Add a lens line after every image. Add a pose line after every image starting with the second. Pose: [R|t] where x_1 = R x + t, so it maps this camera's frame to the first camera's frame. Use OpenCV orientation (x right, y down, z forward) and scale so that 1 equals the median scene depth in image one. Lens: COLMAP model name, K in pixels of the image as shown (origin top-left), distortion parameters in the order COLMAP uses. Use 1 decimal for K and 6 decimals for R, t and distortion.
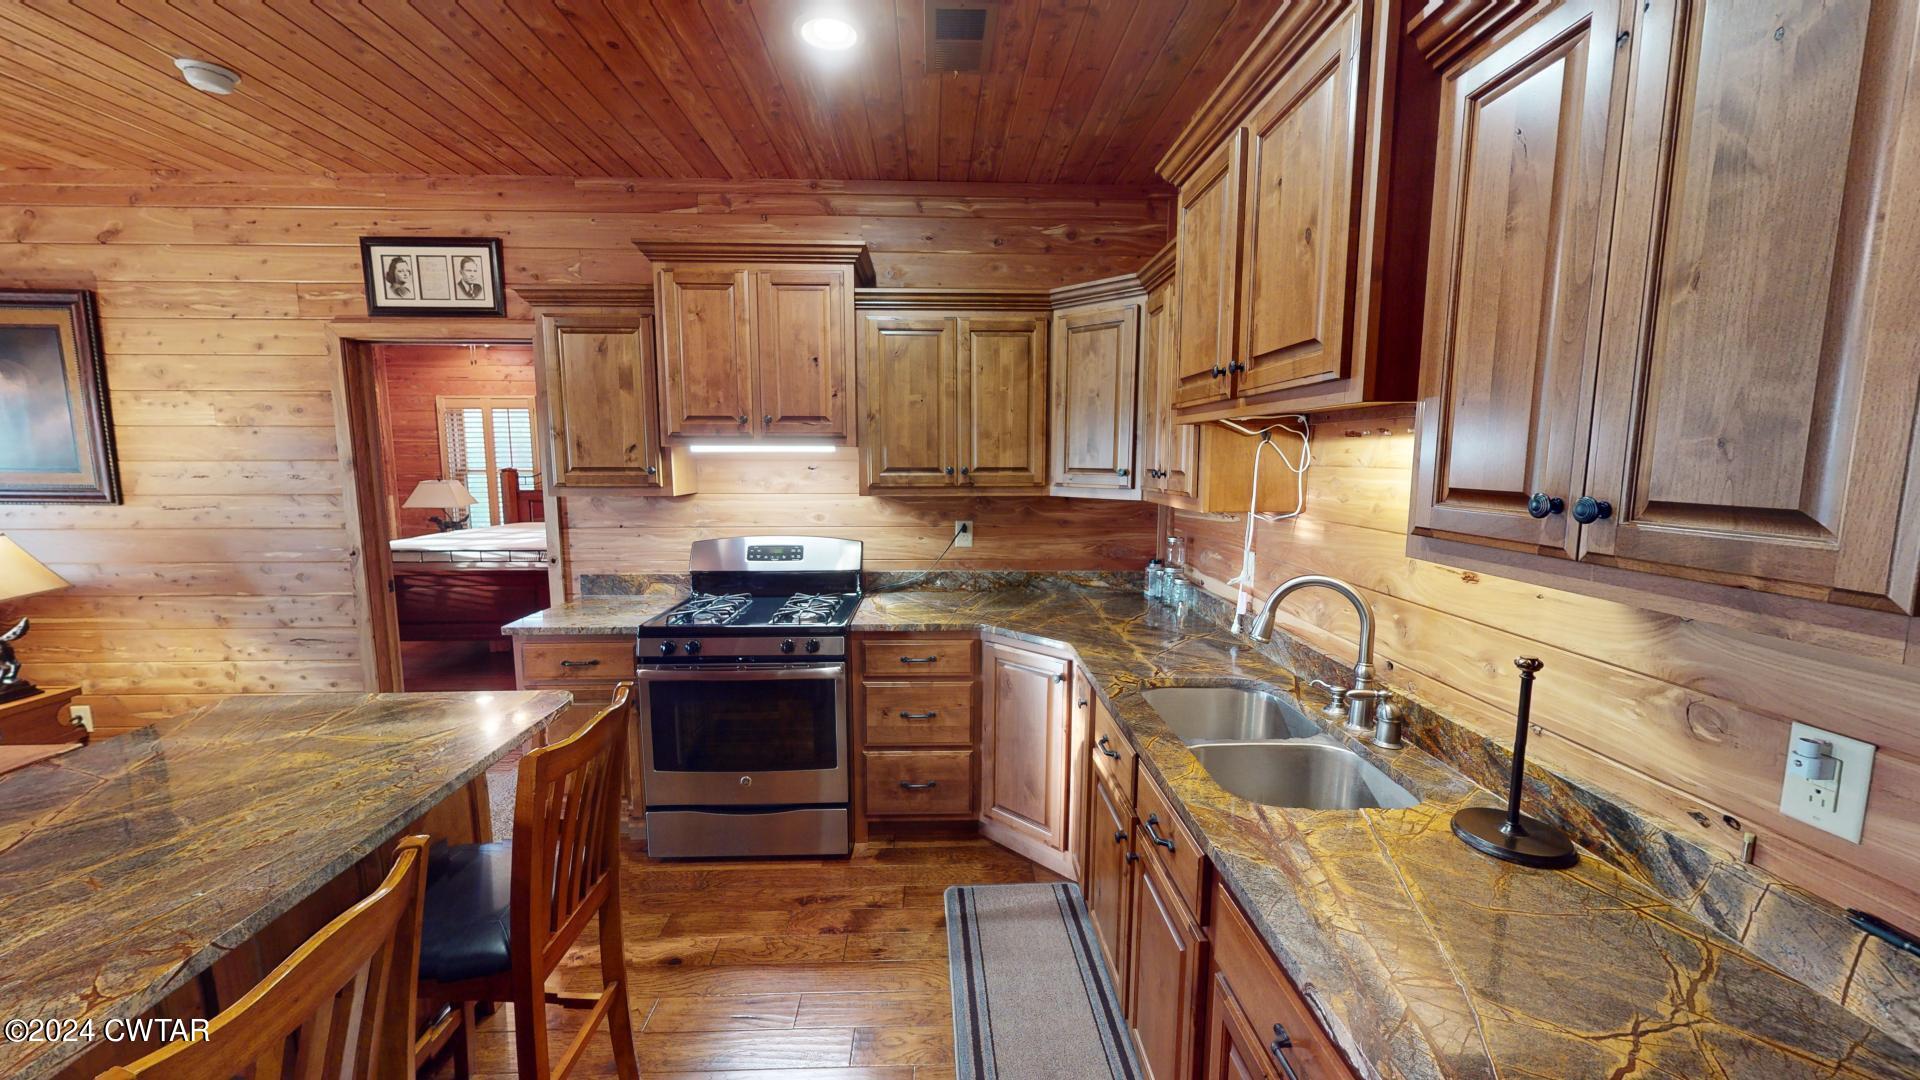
lens RADIAL K [[703.0, 0, 963.9], [0, 703.0, 544.0], [0, 0, 1]] dist [-0.002926, -0.000049]
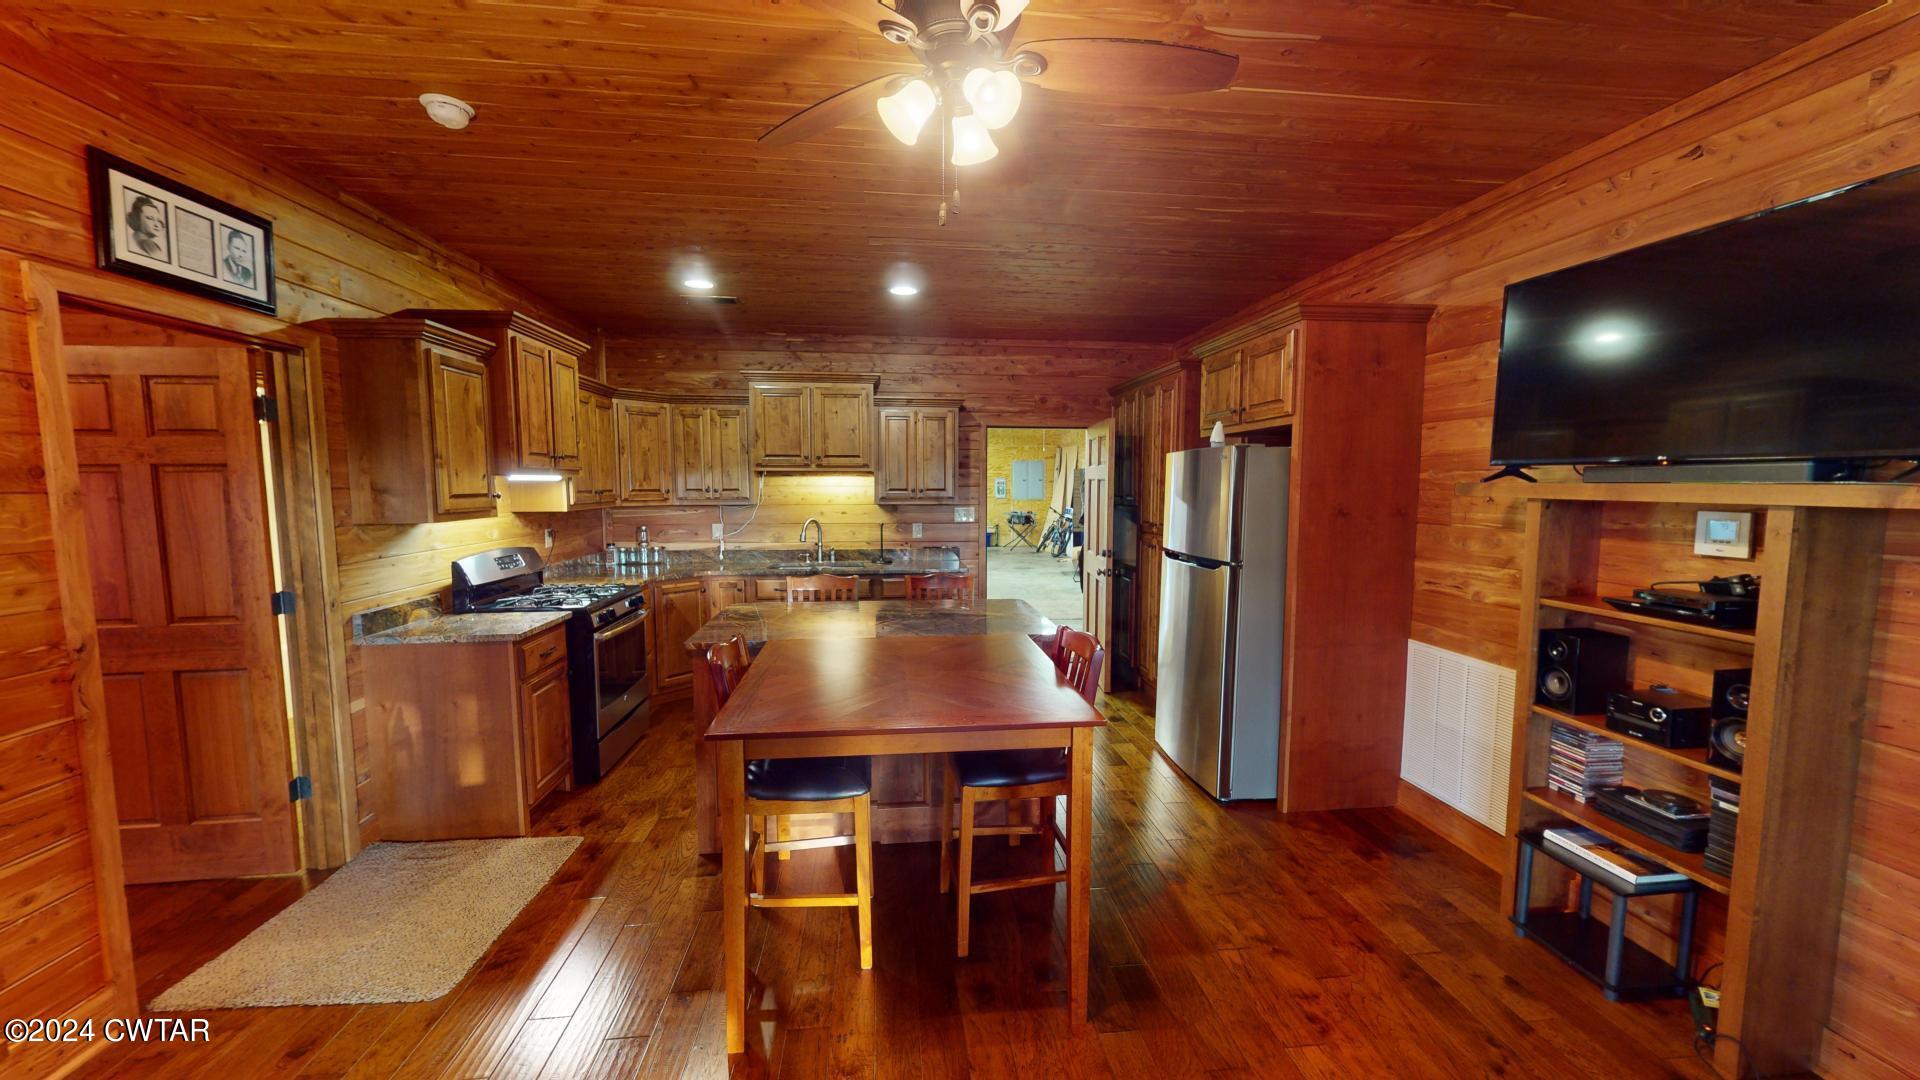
lens RADIAL K [[703.0, 0, 960.4], [0, 703.0, 544.8], [0, 0, 1]] dist [-0.002926, -0.000049]
pose [[-0.070768, -0.090121, 0.993413, -1.567051], [0.122950, 0.987528, 0.098345, -0.040727], [-0.989886, 0.129100, -0.058805, 0.289893]]
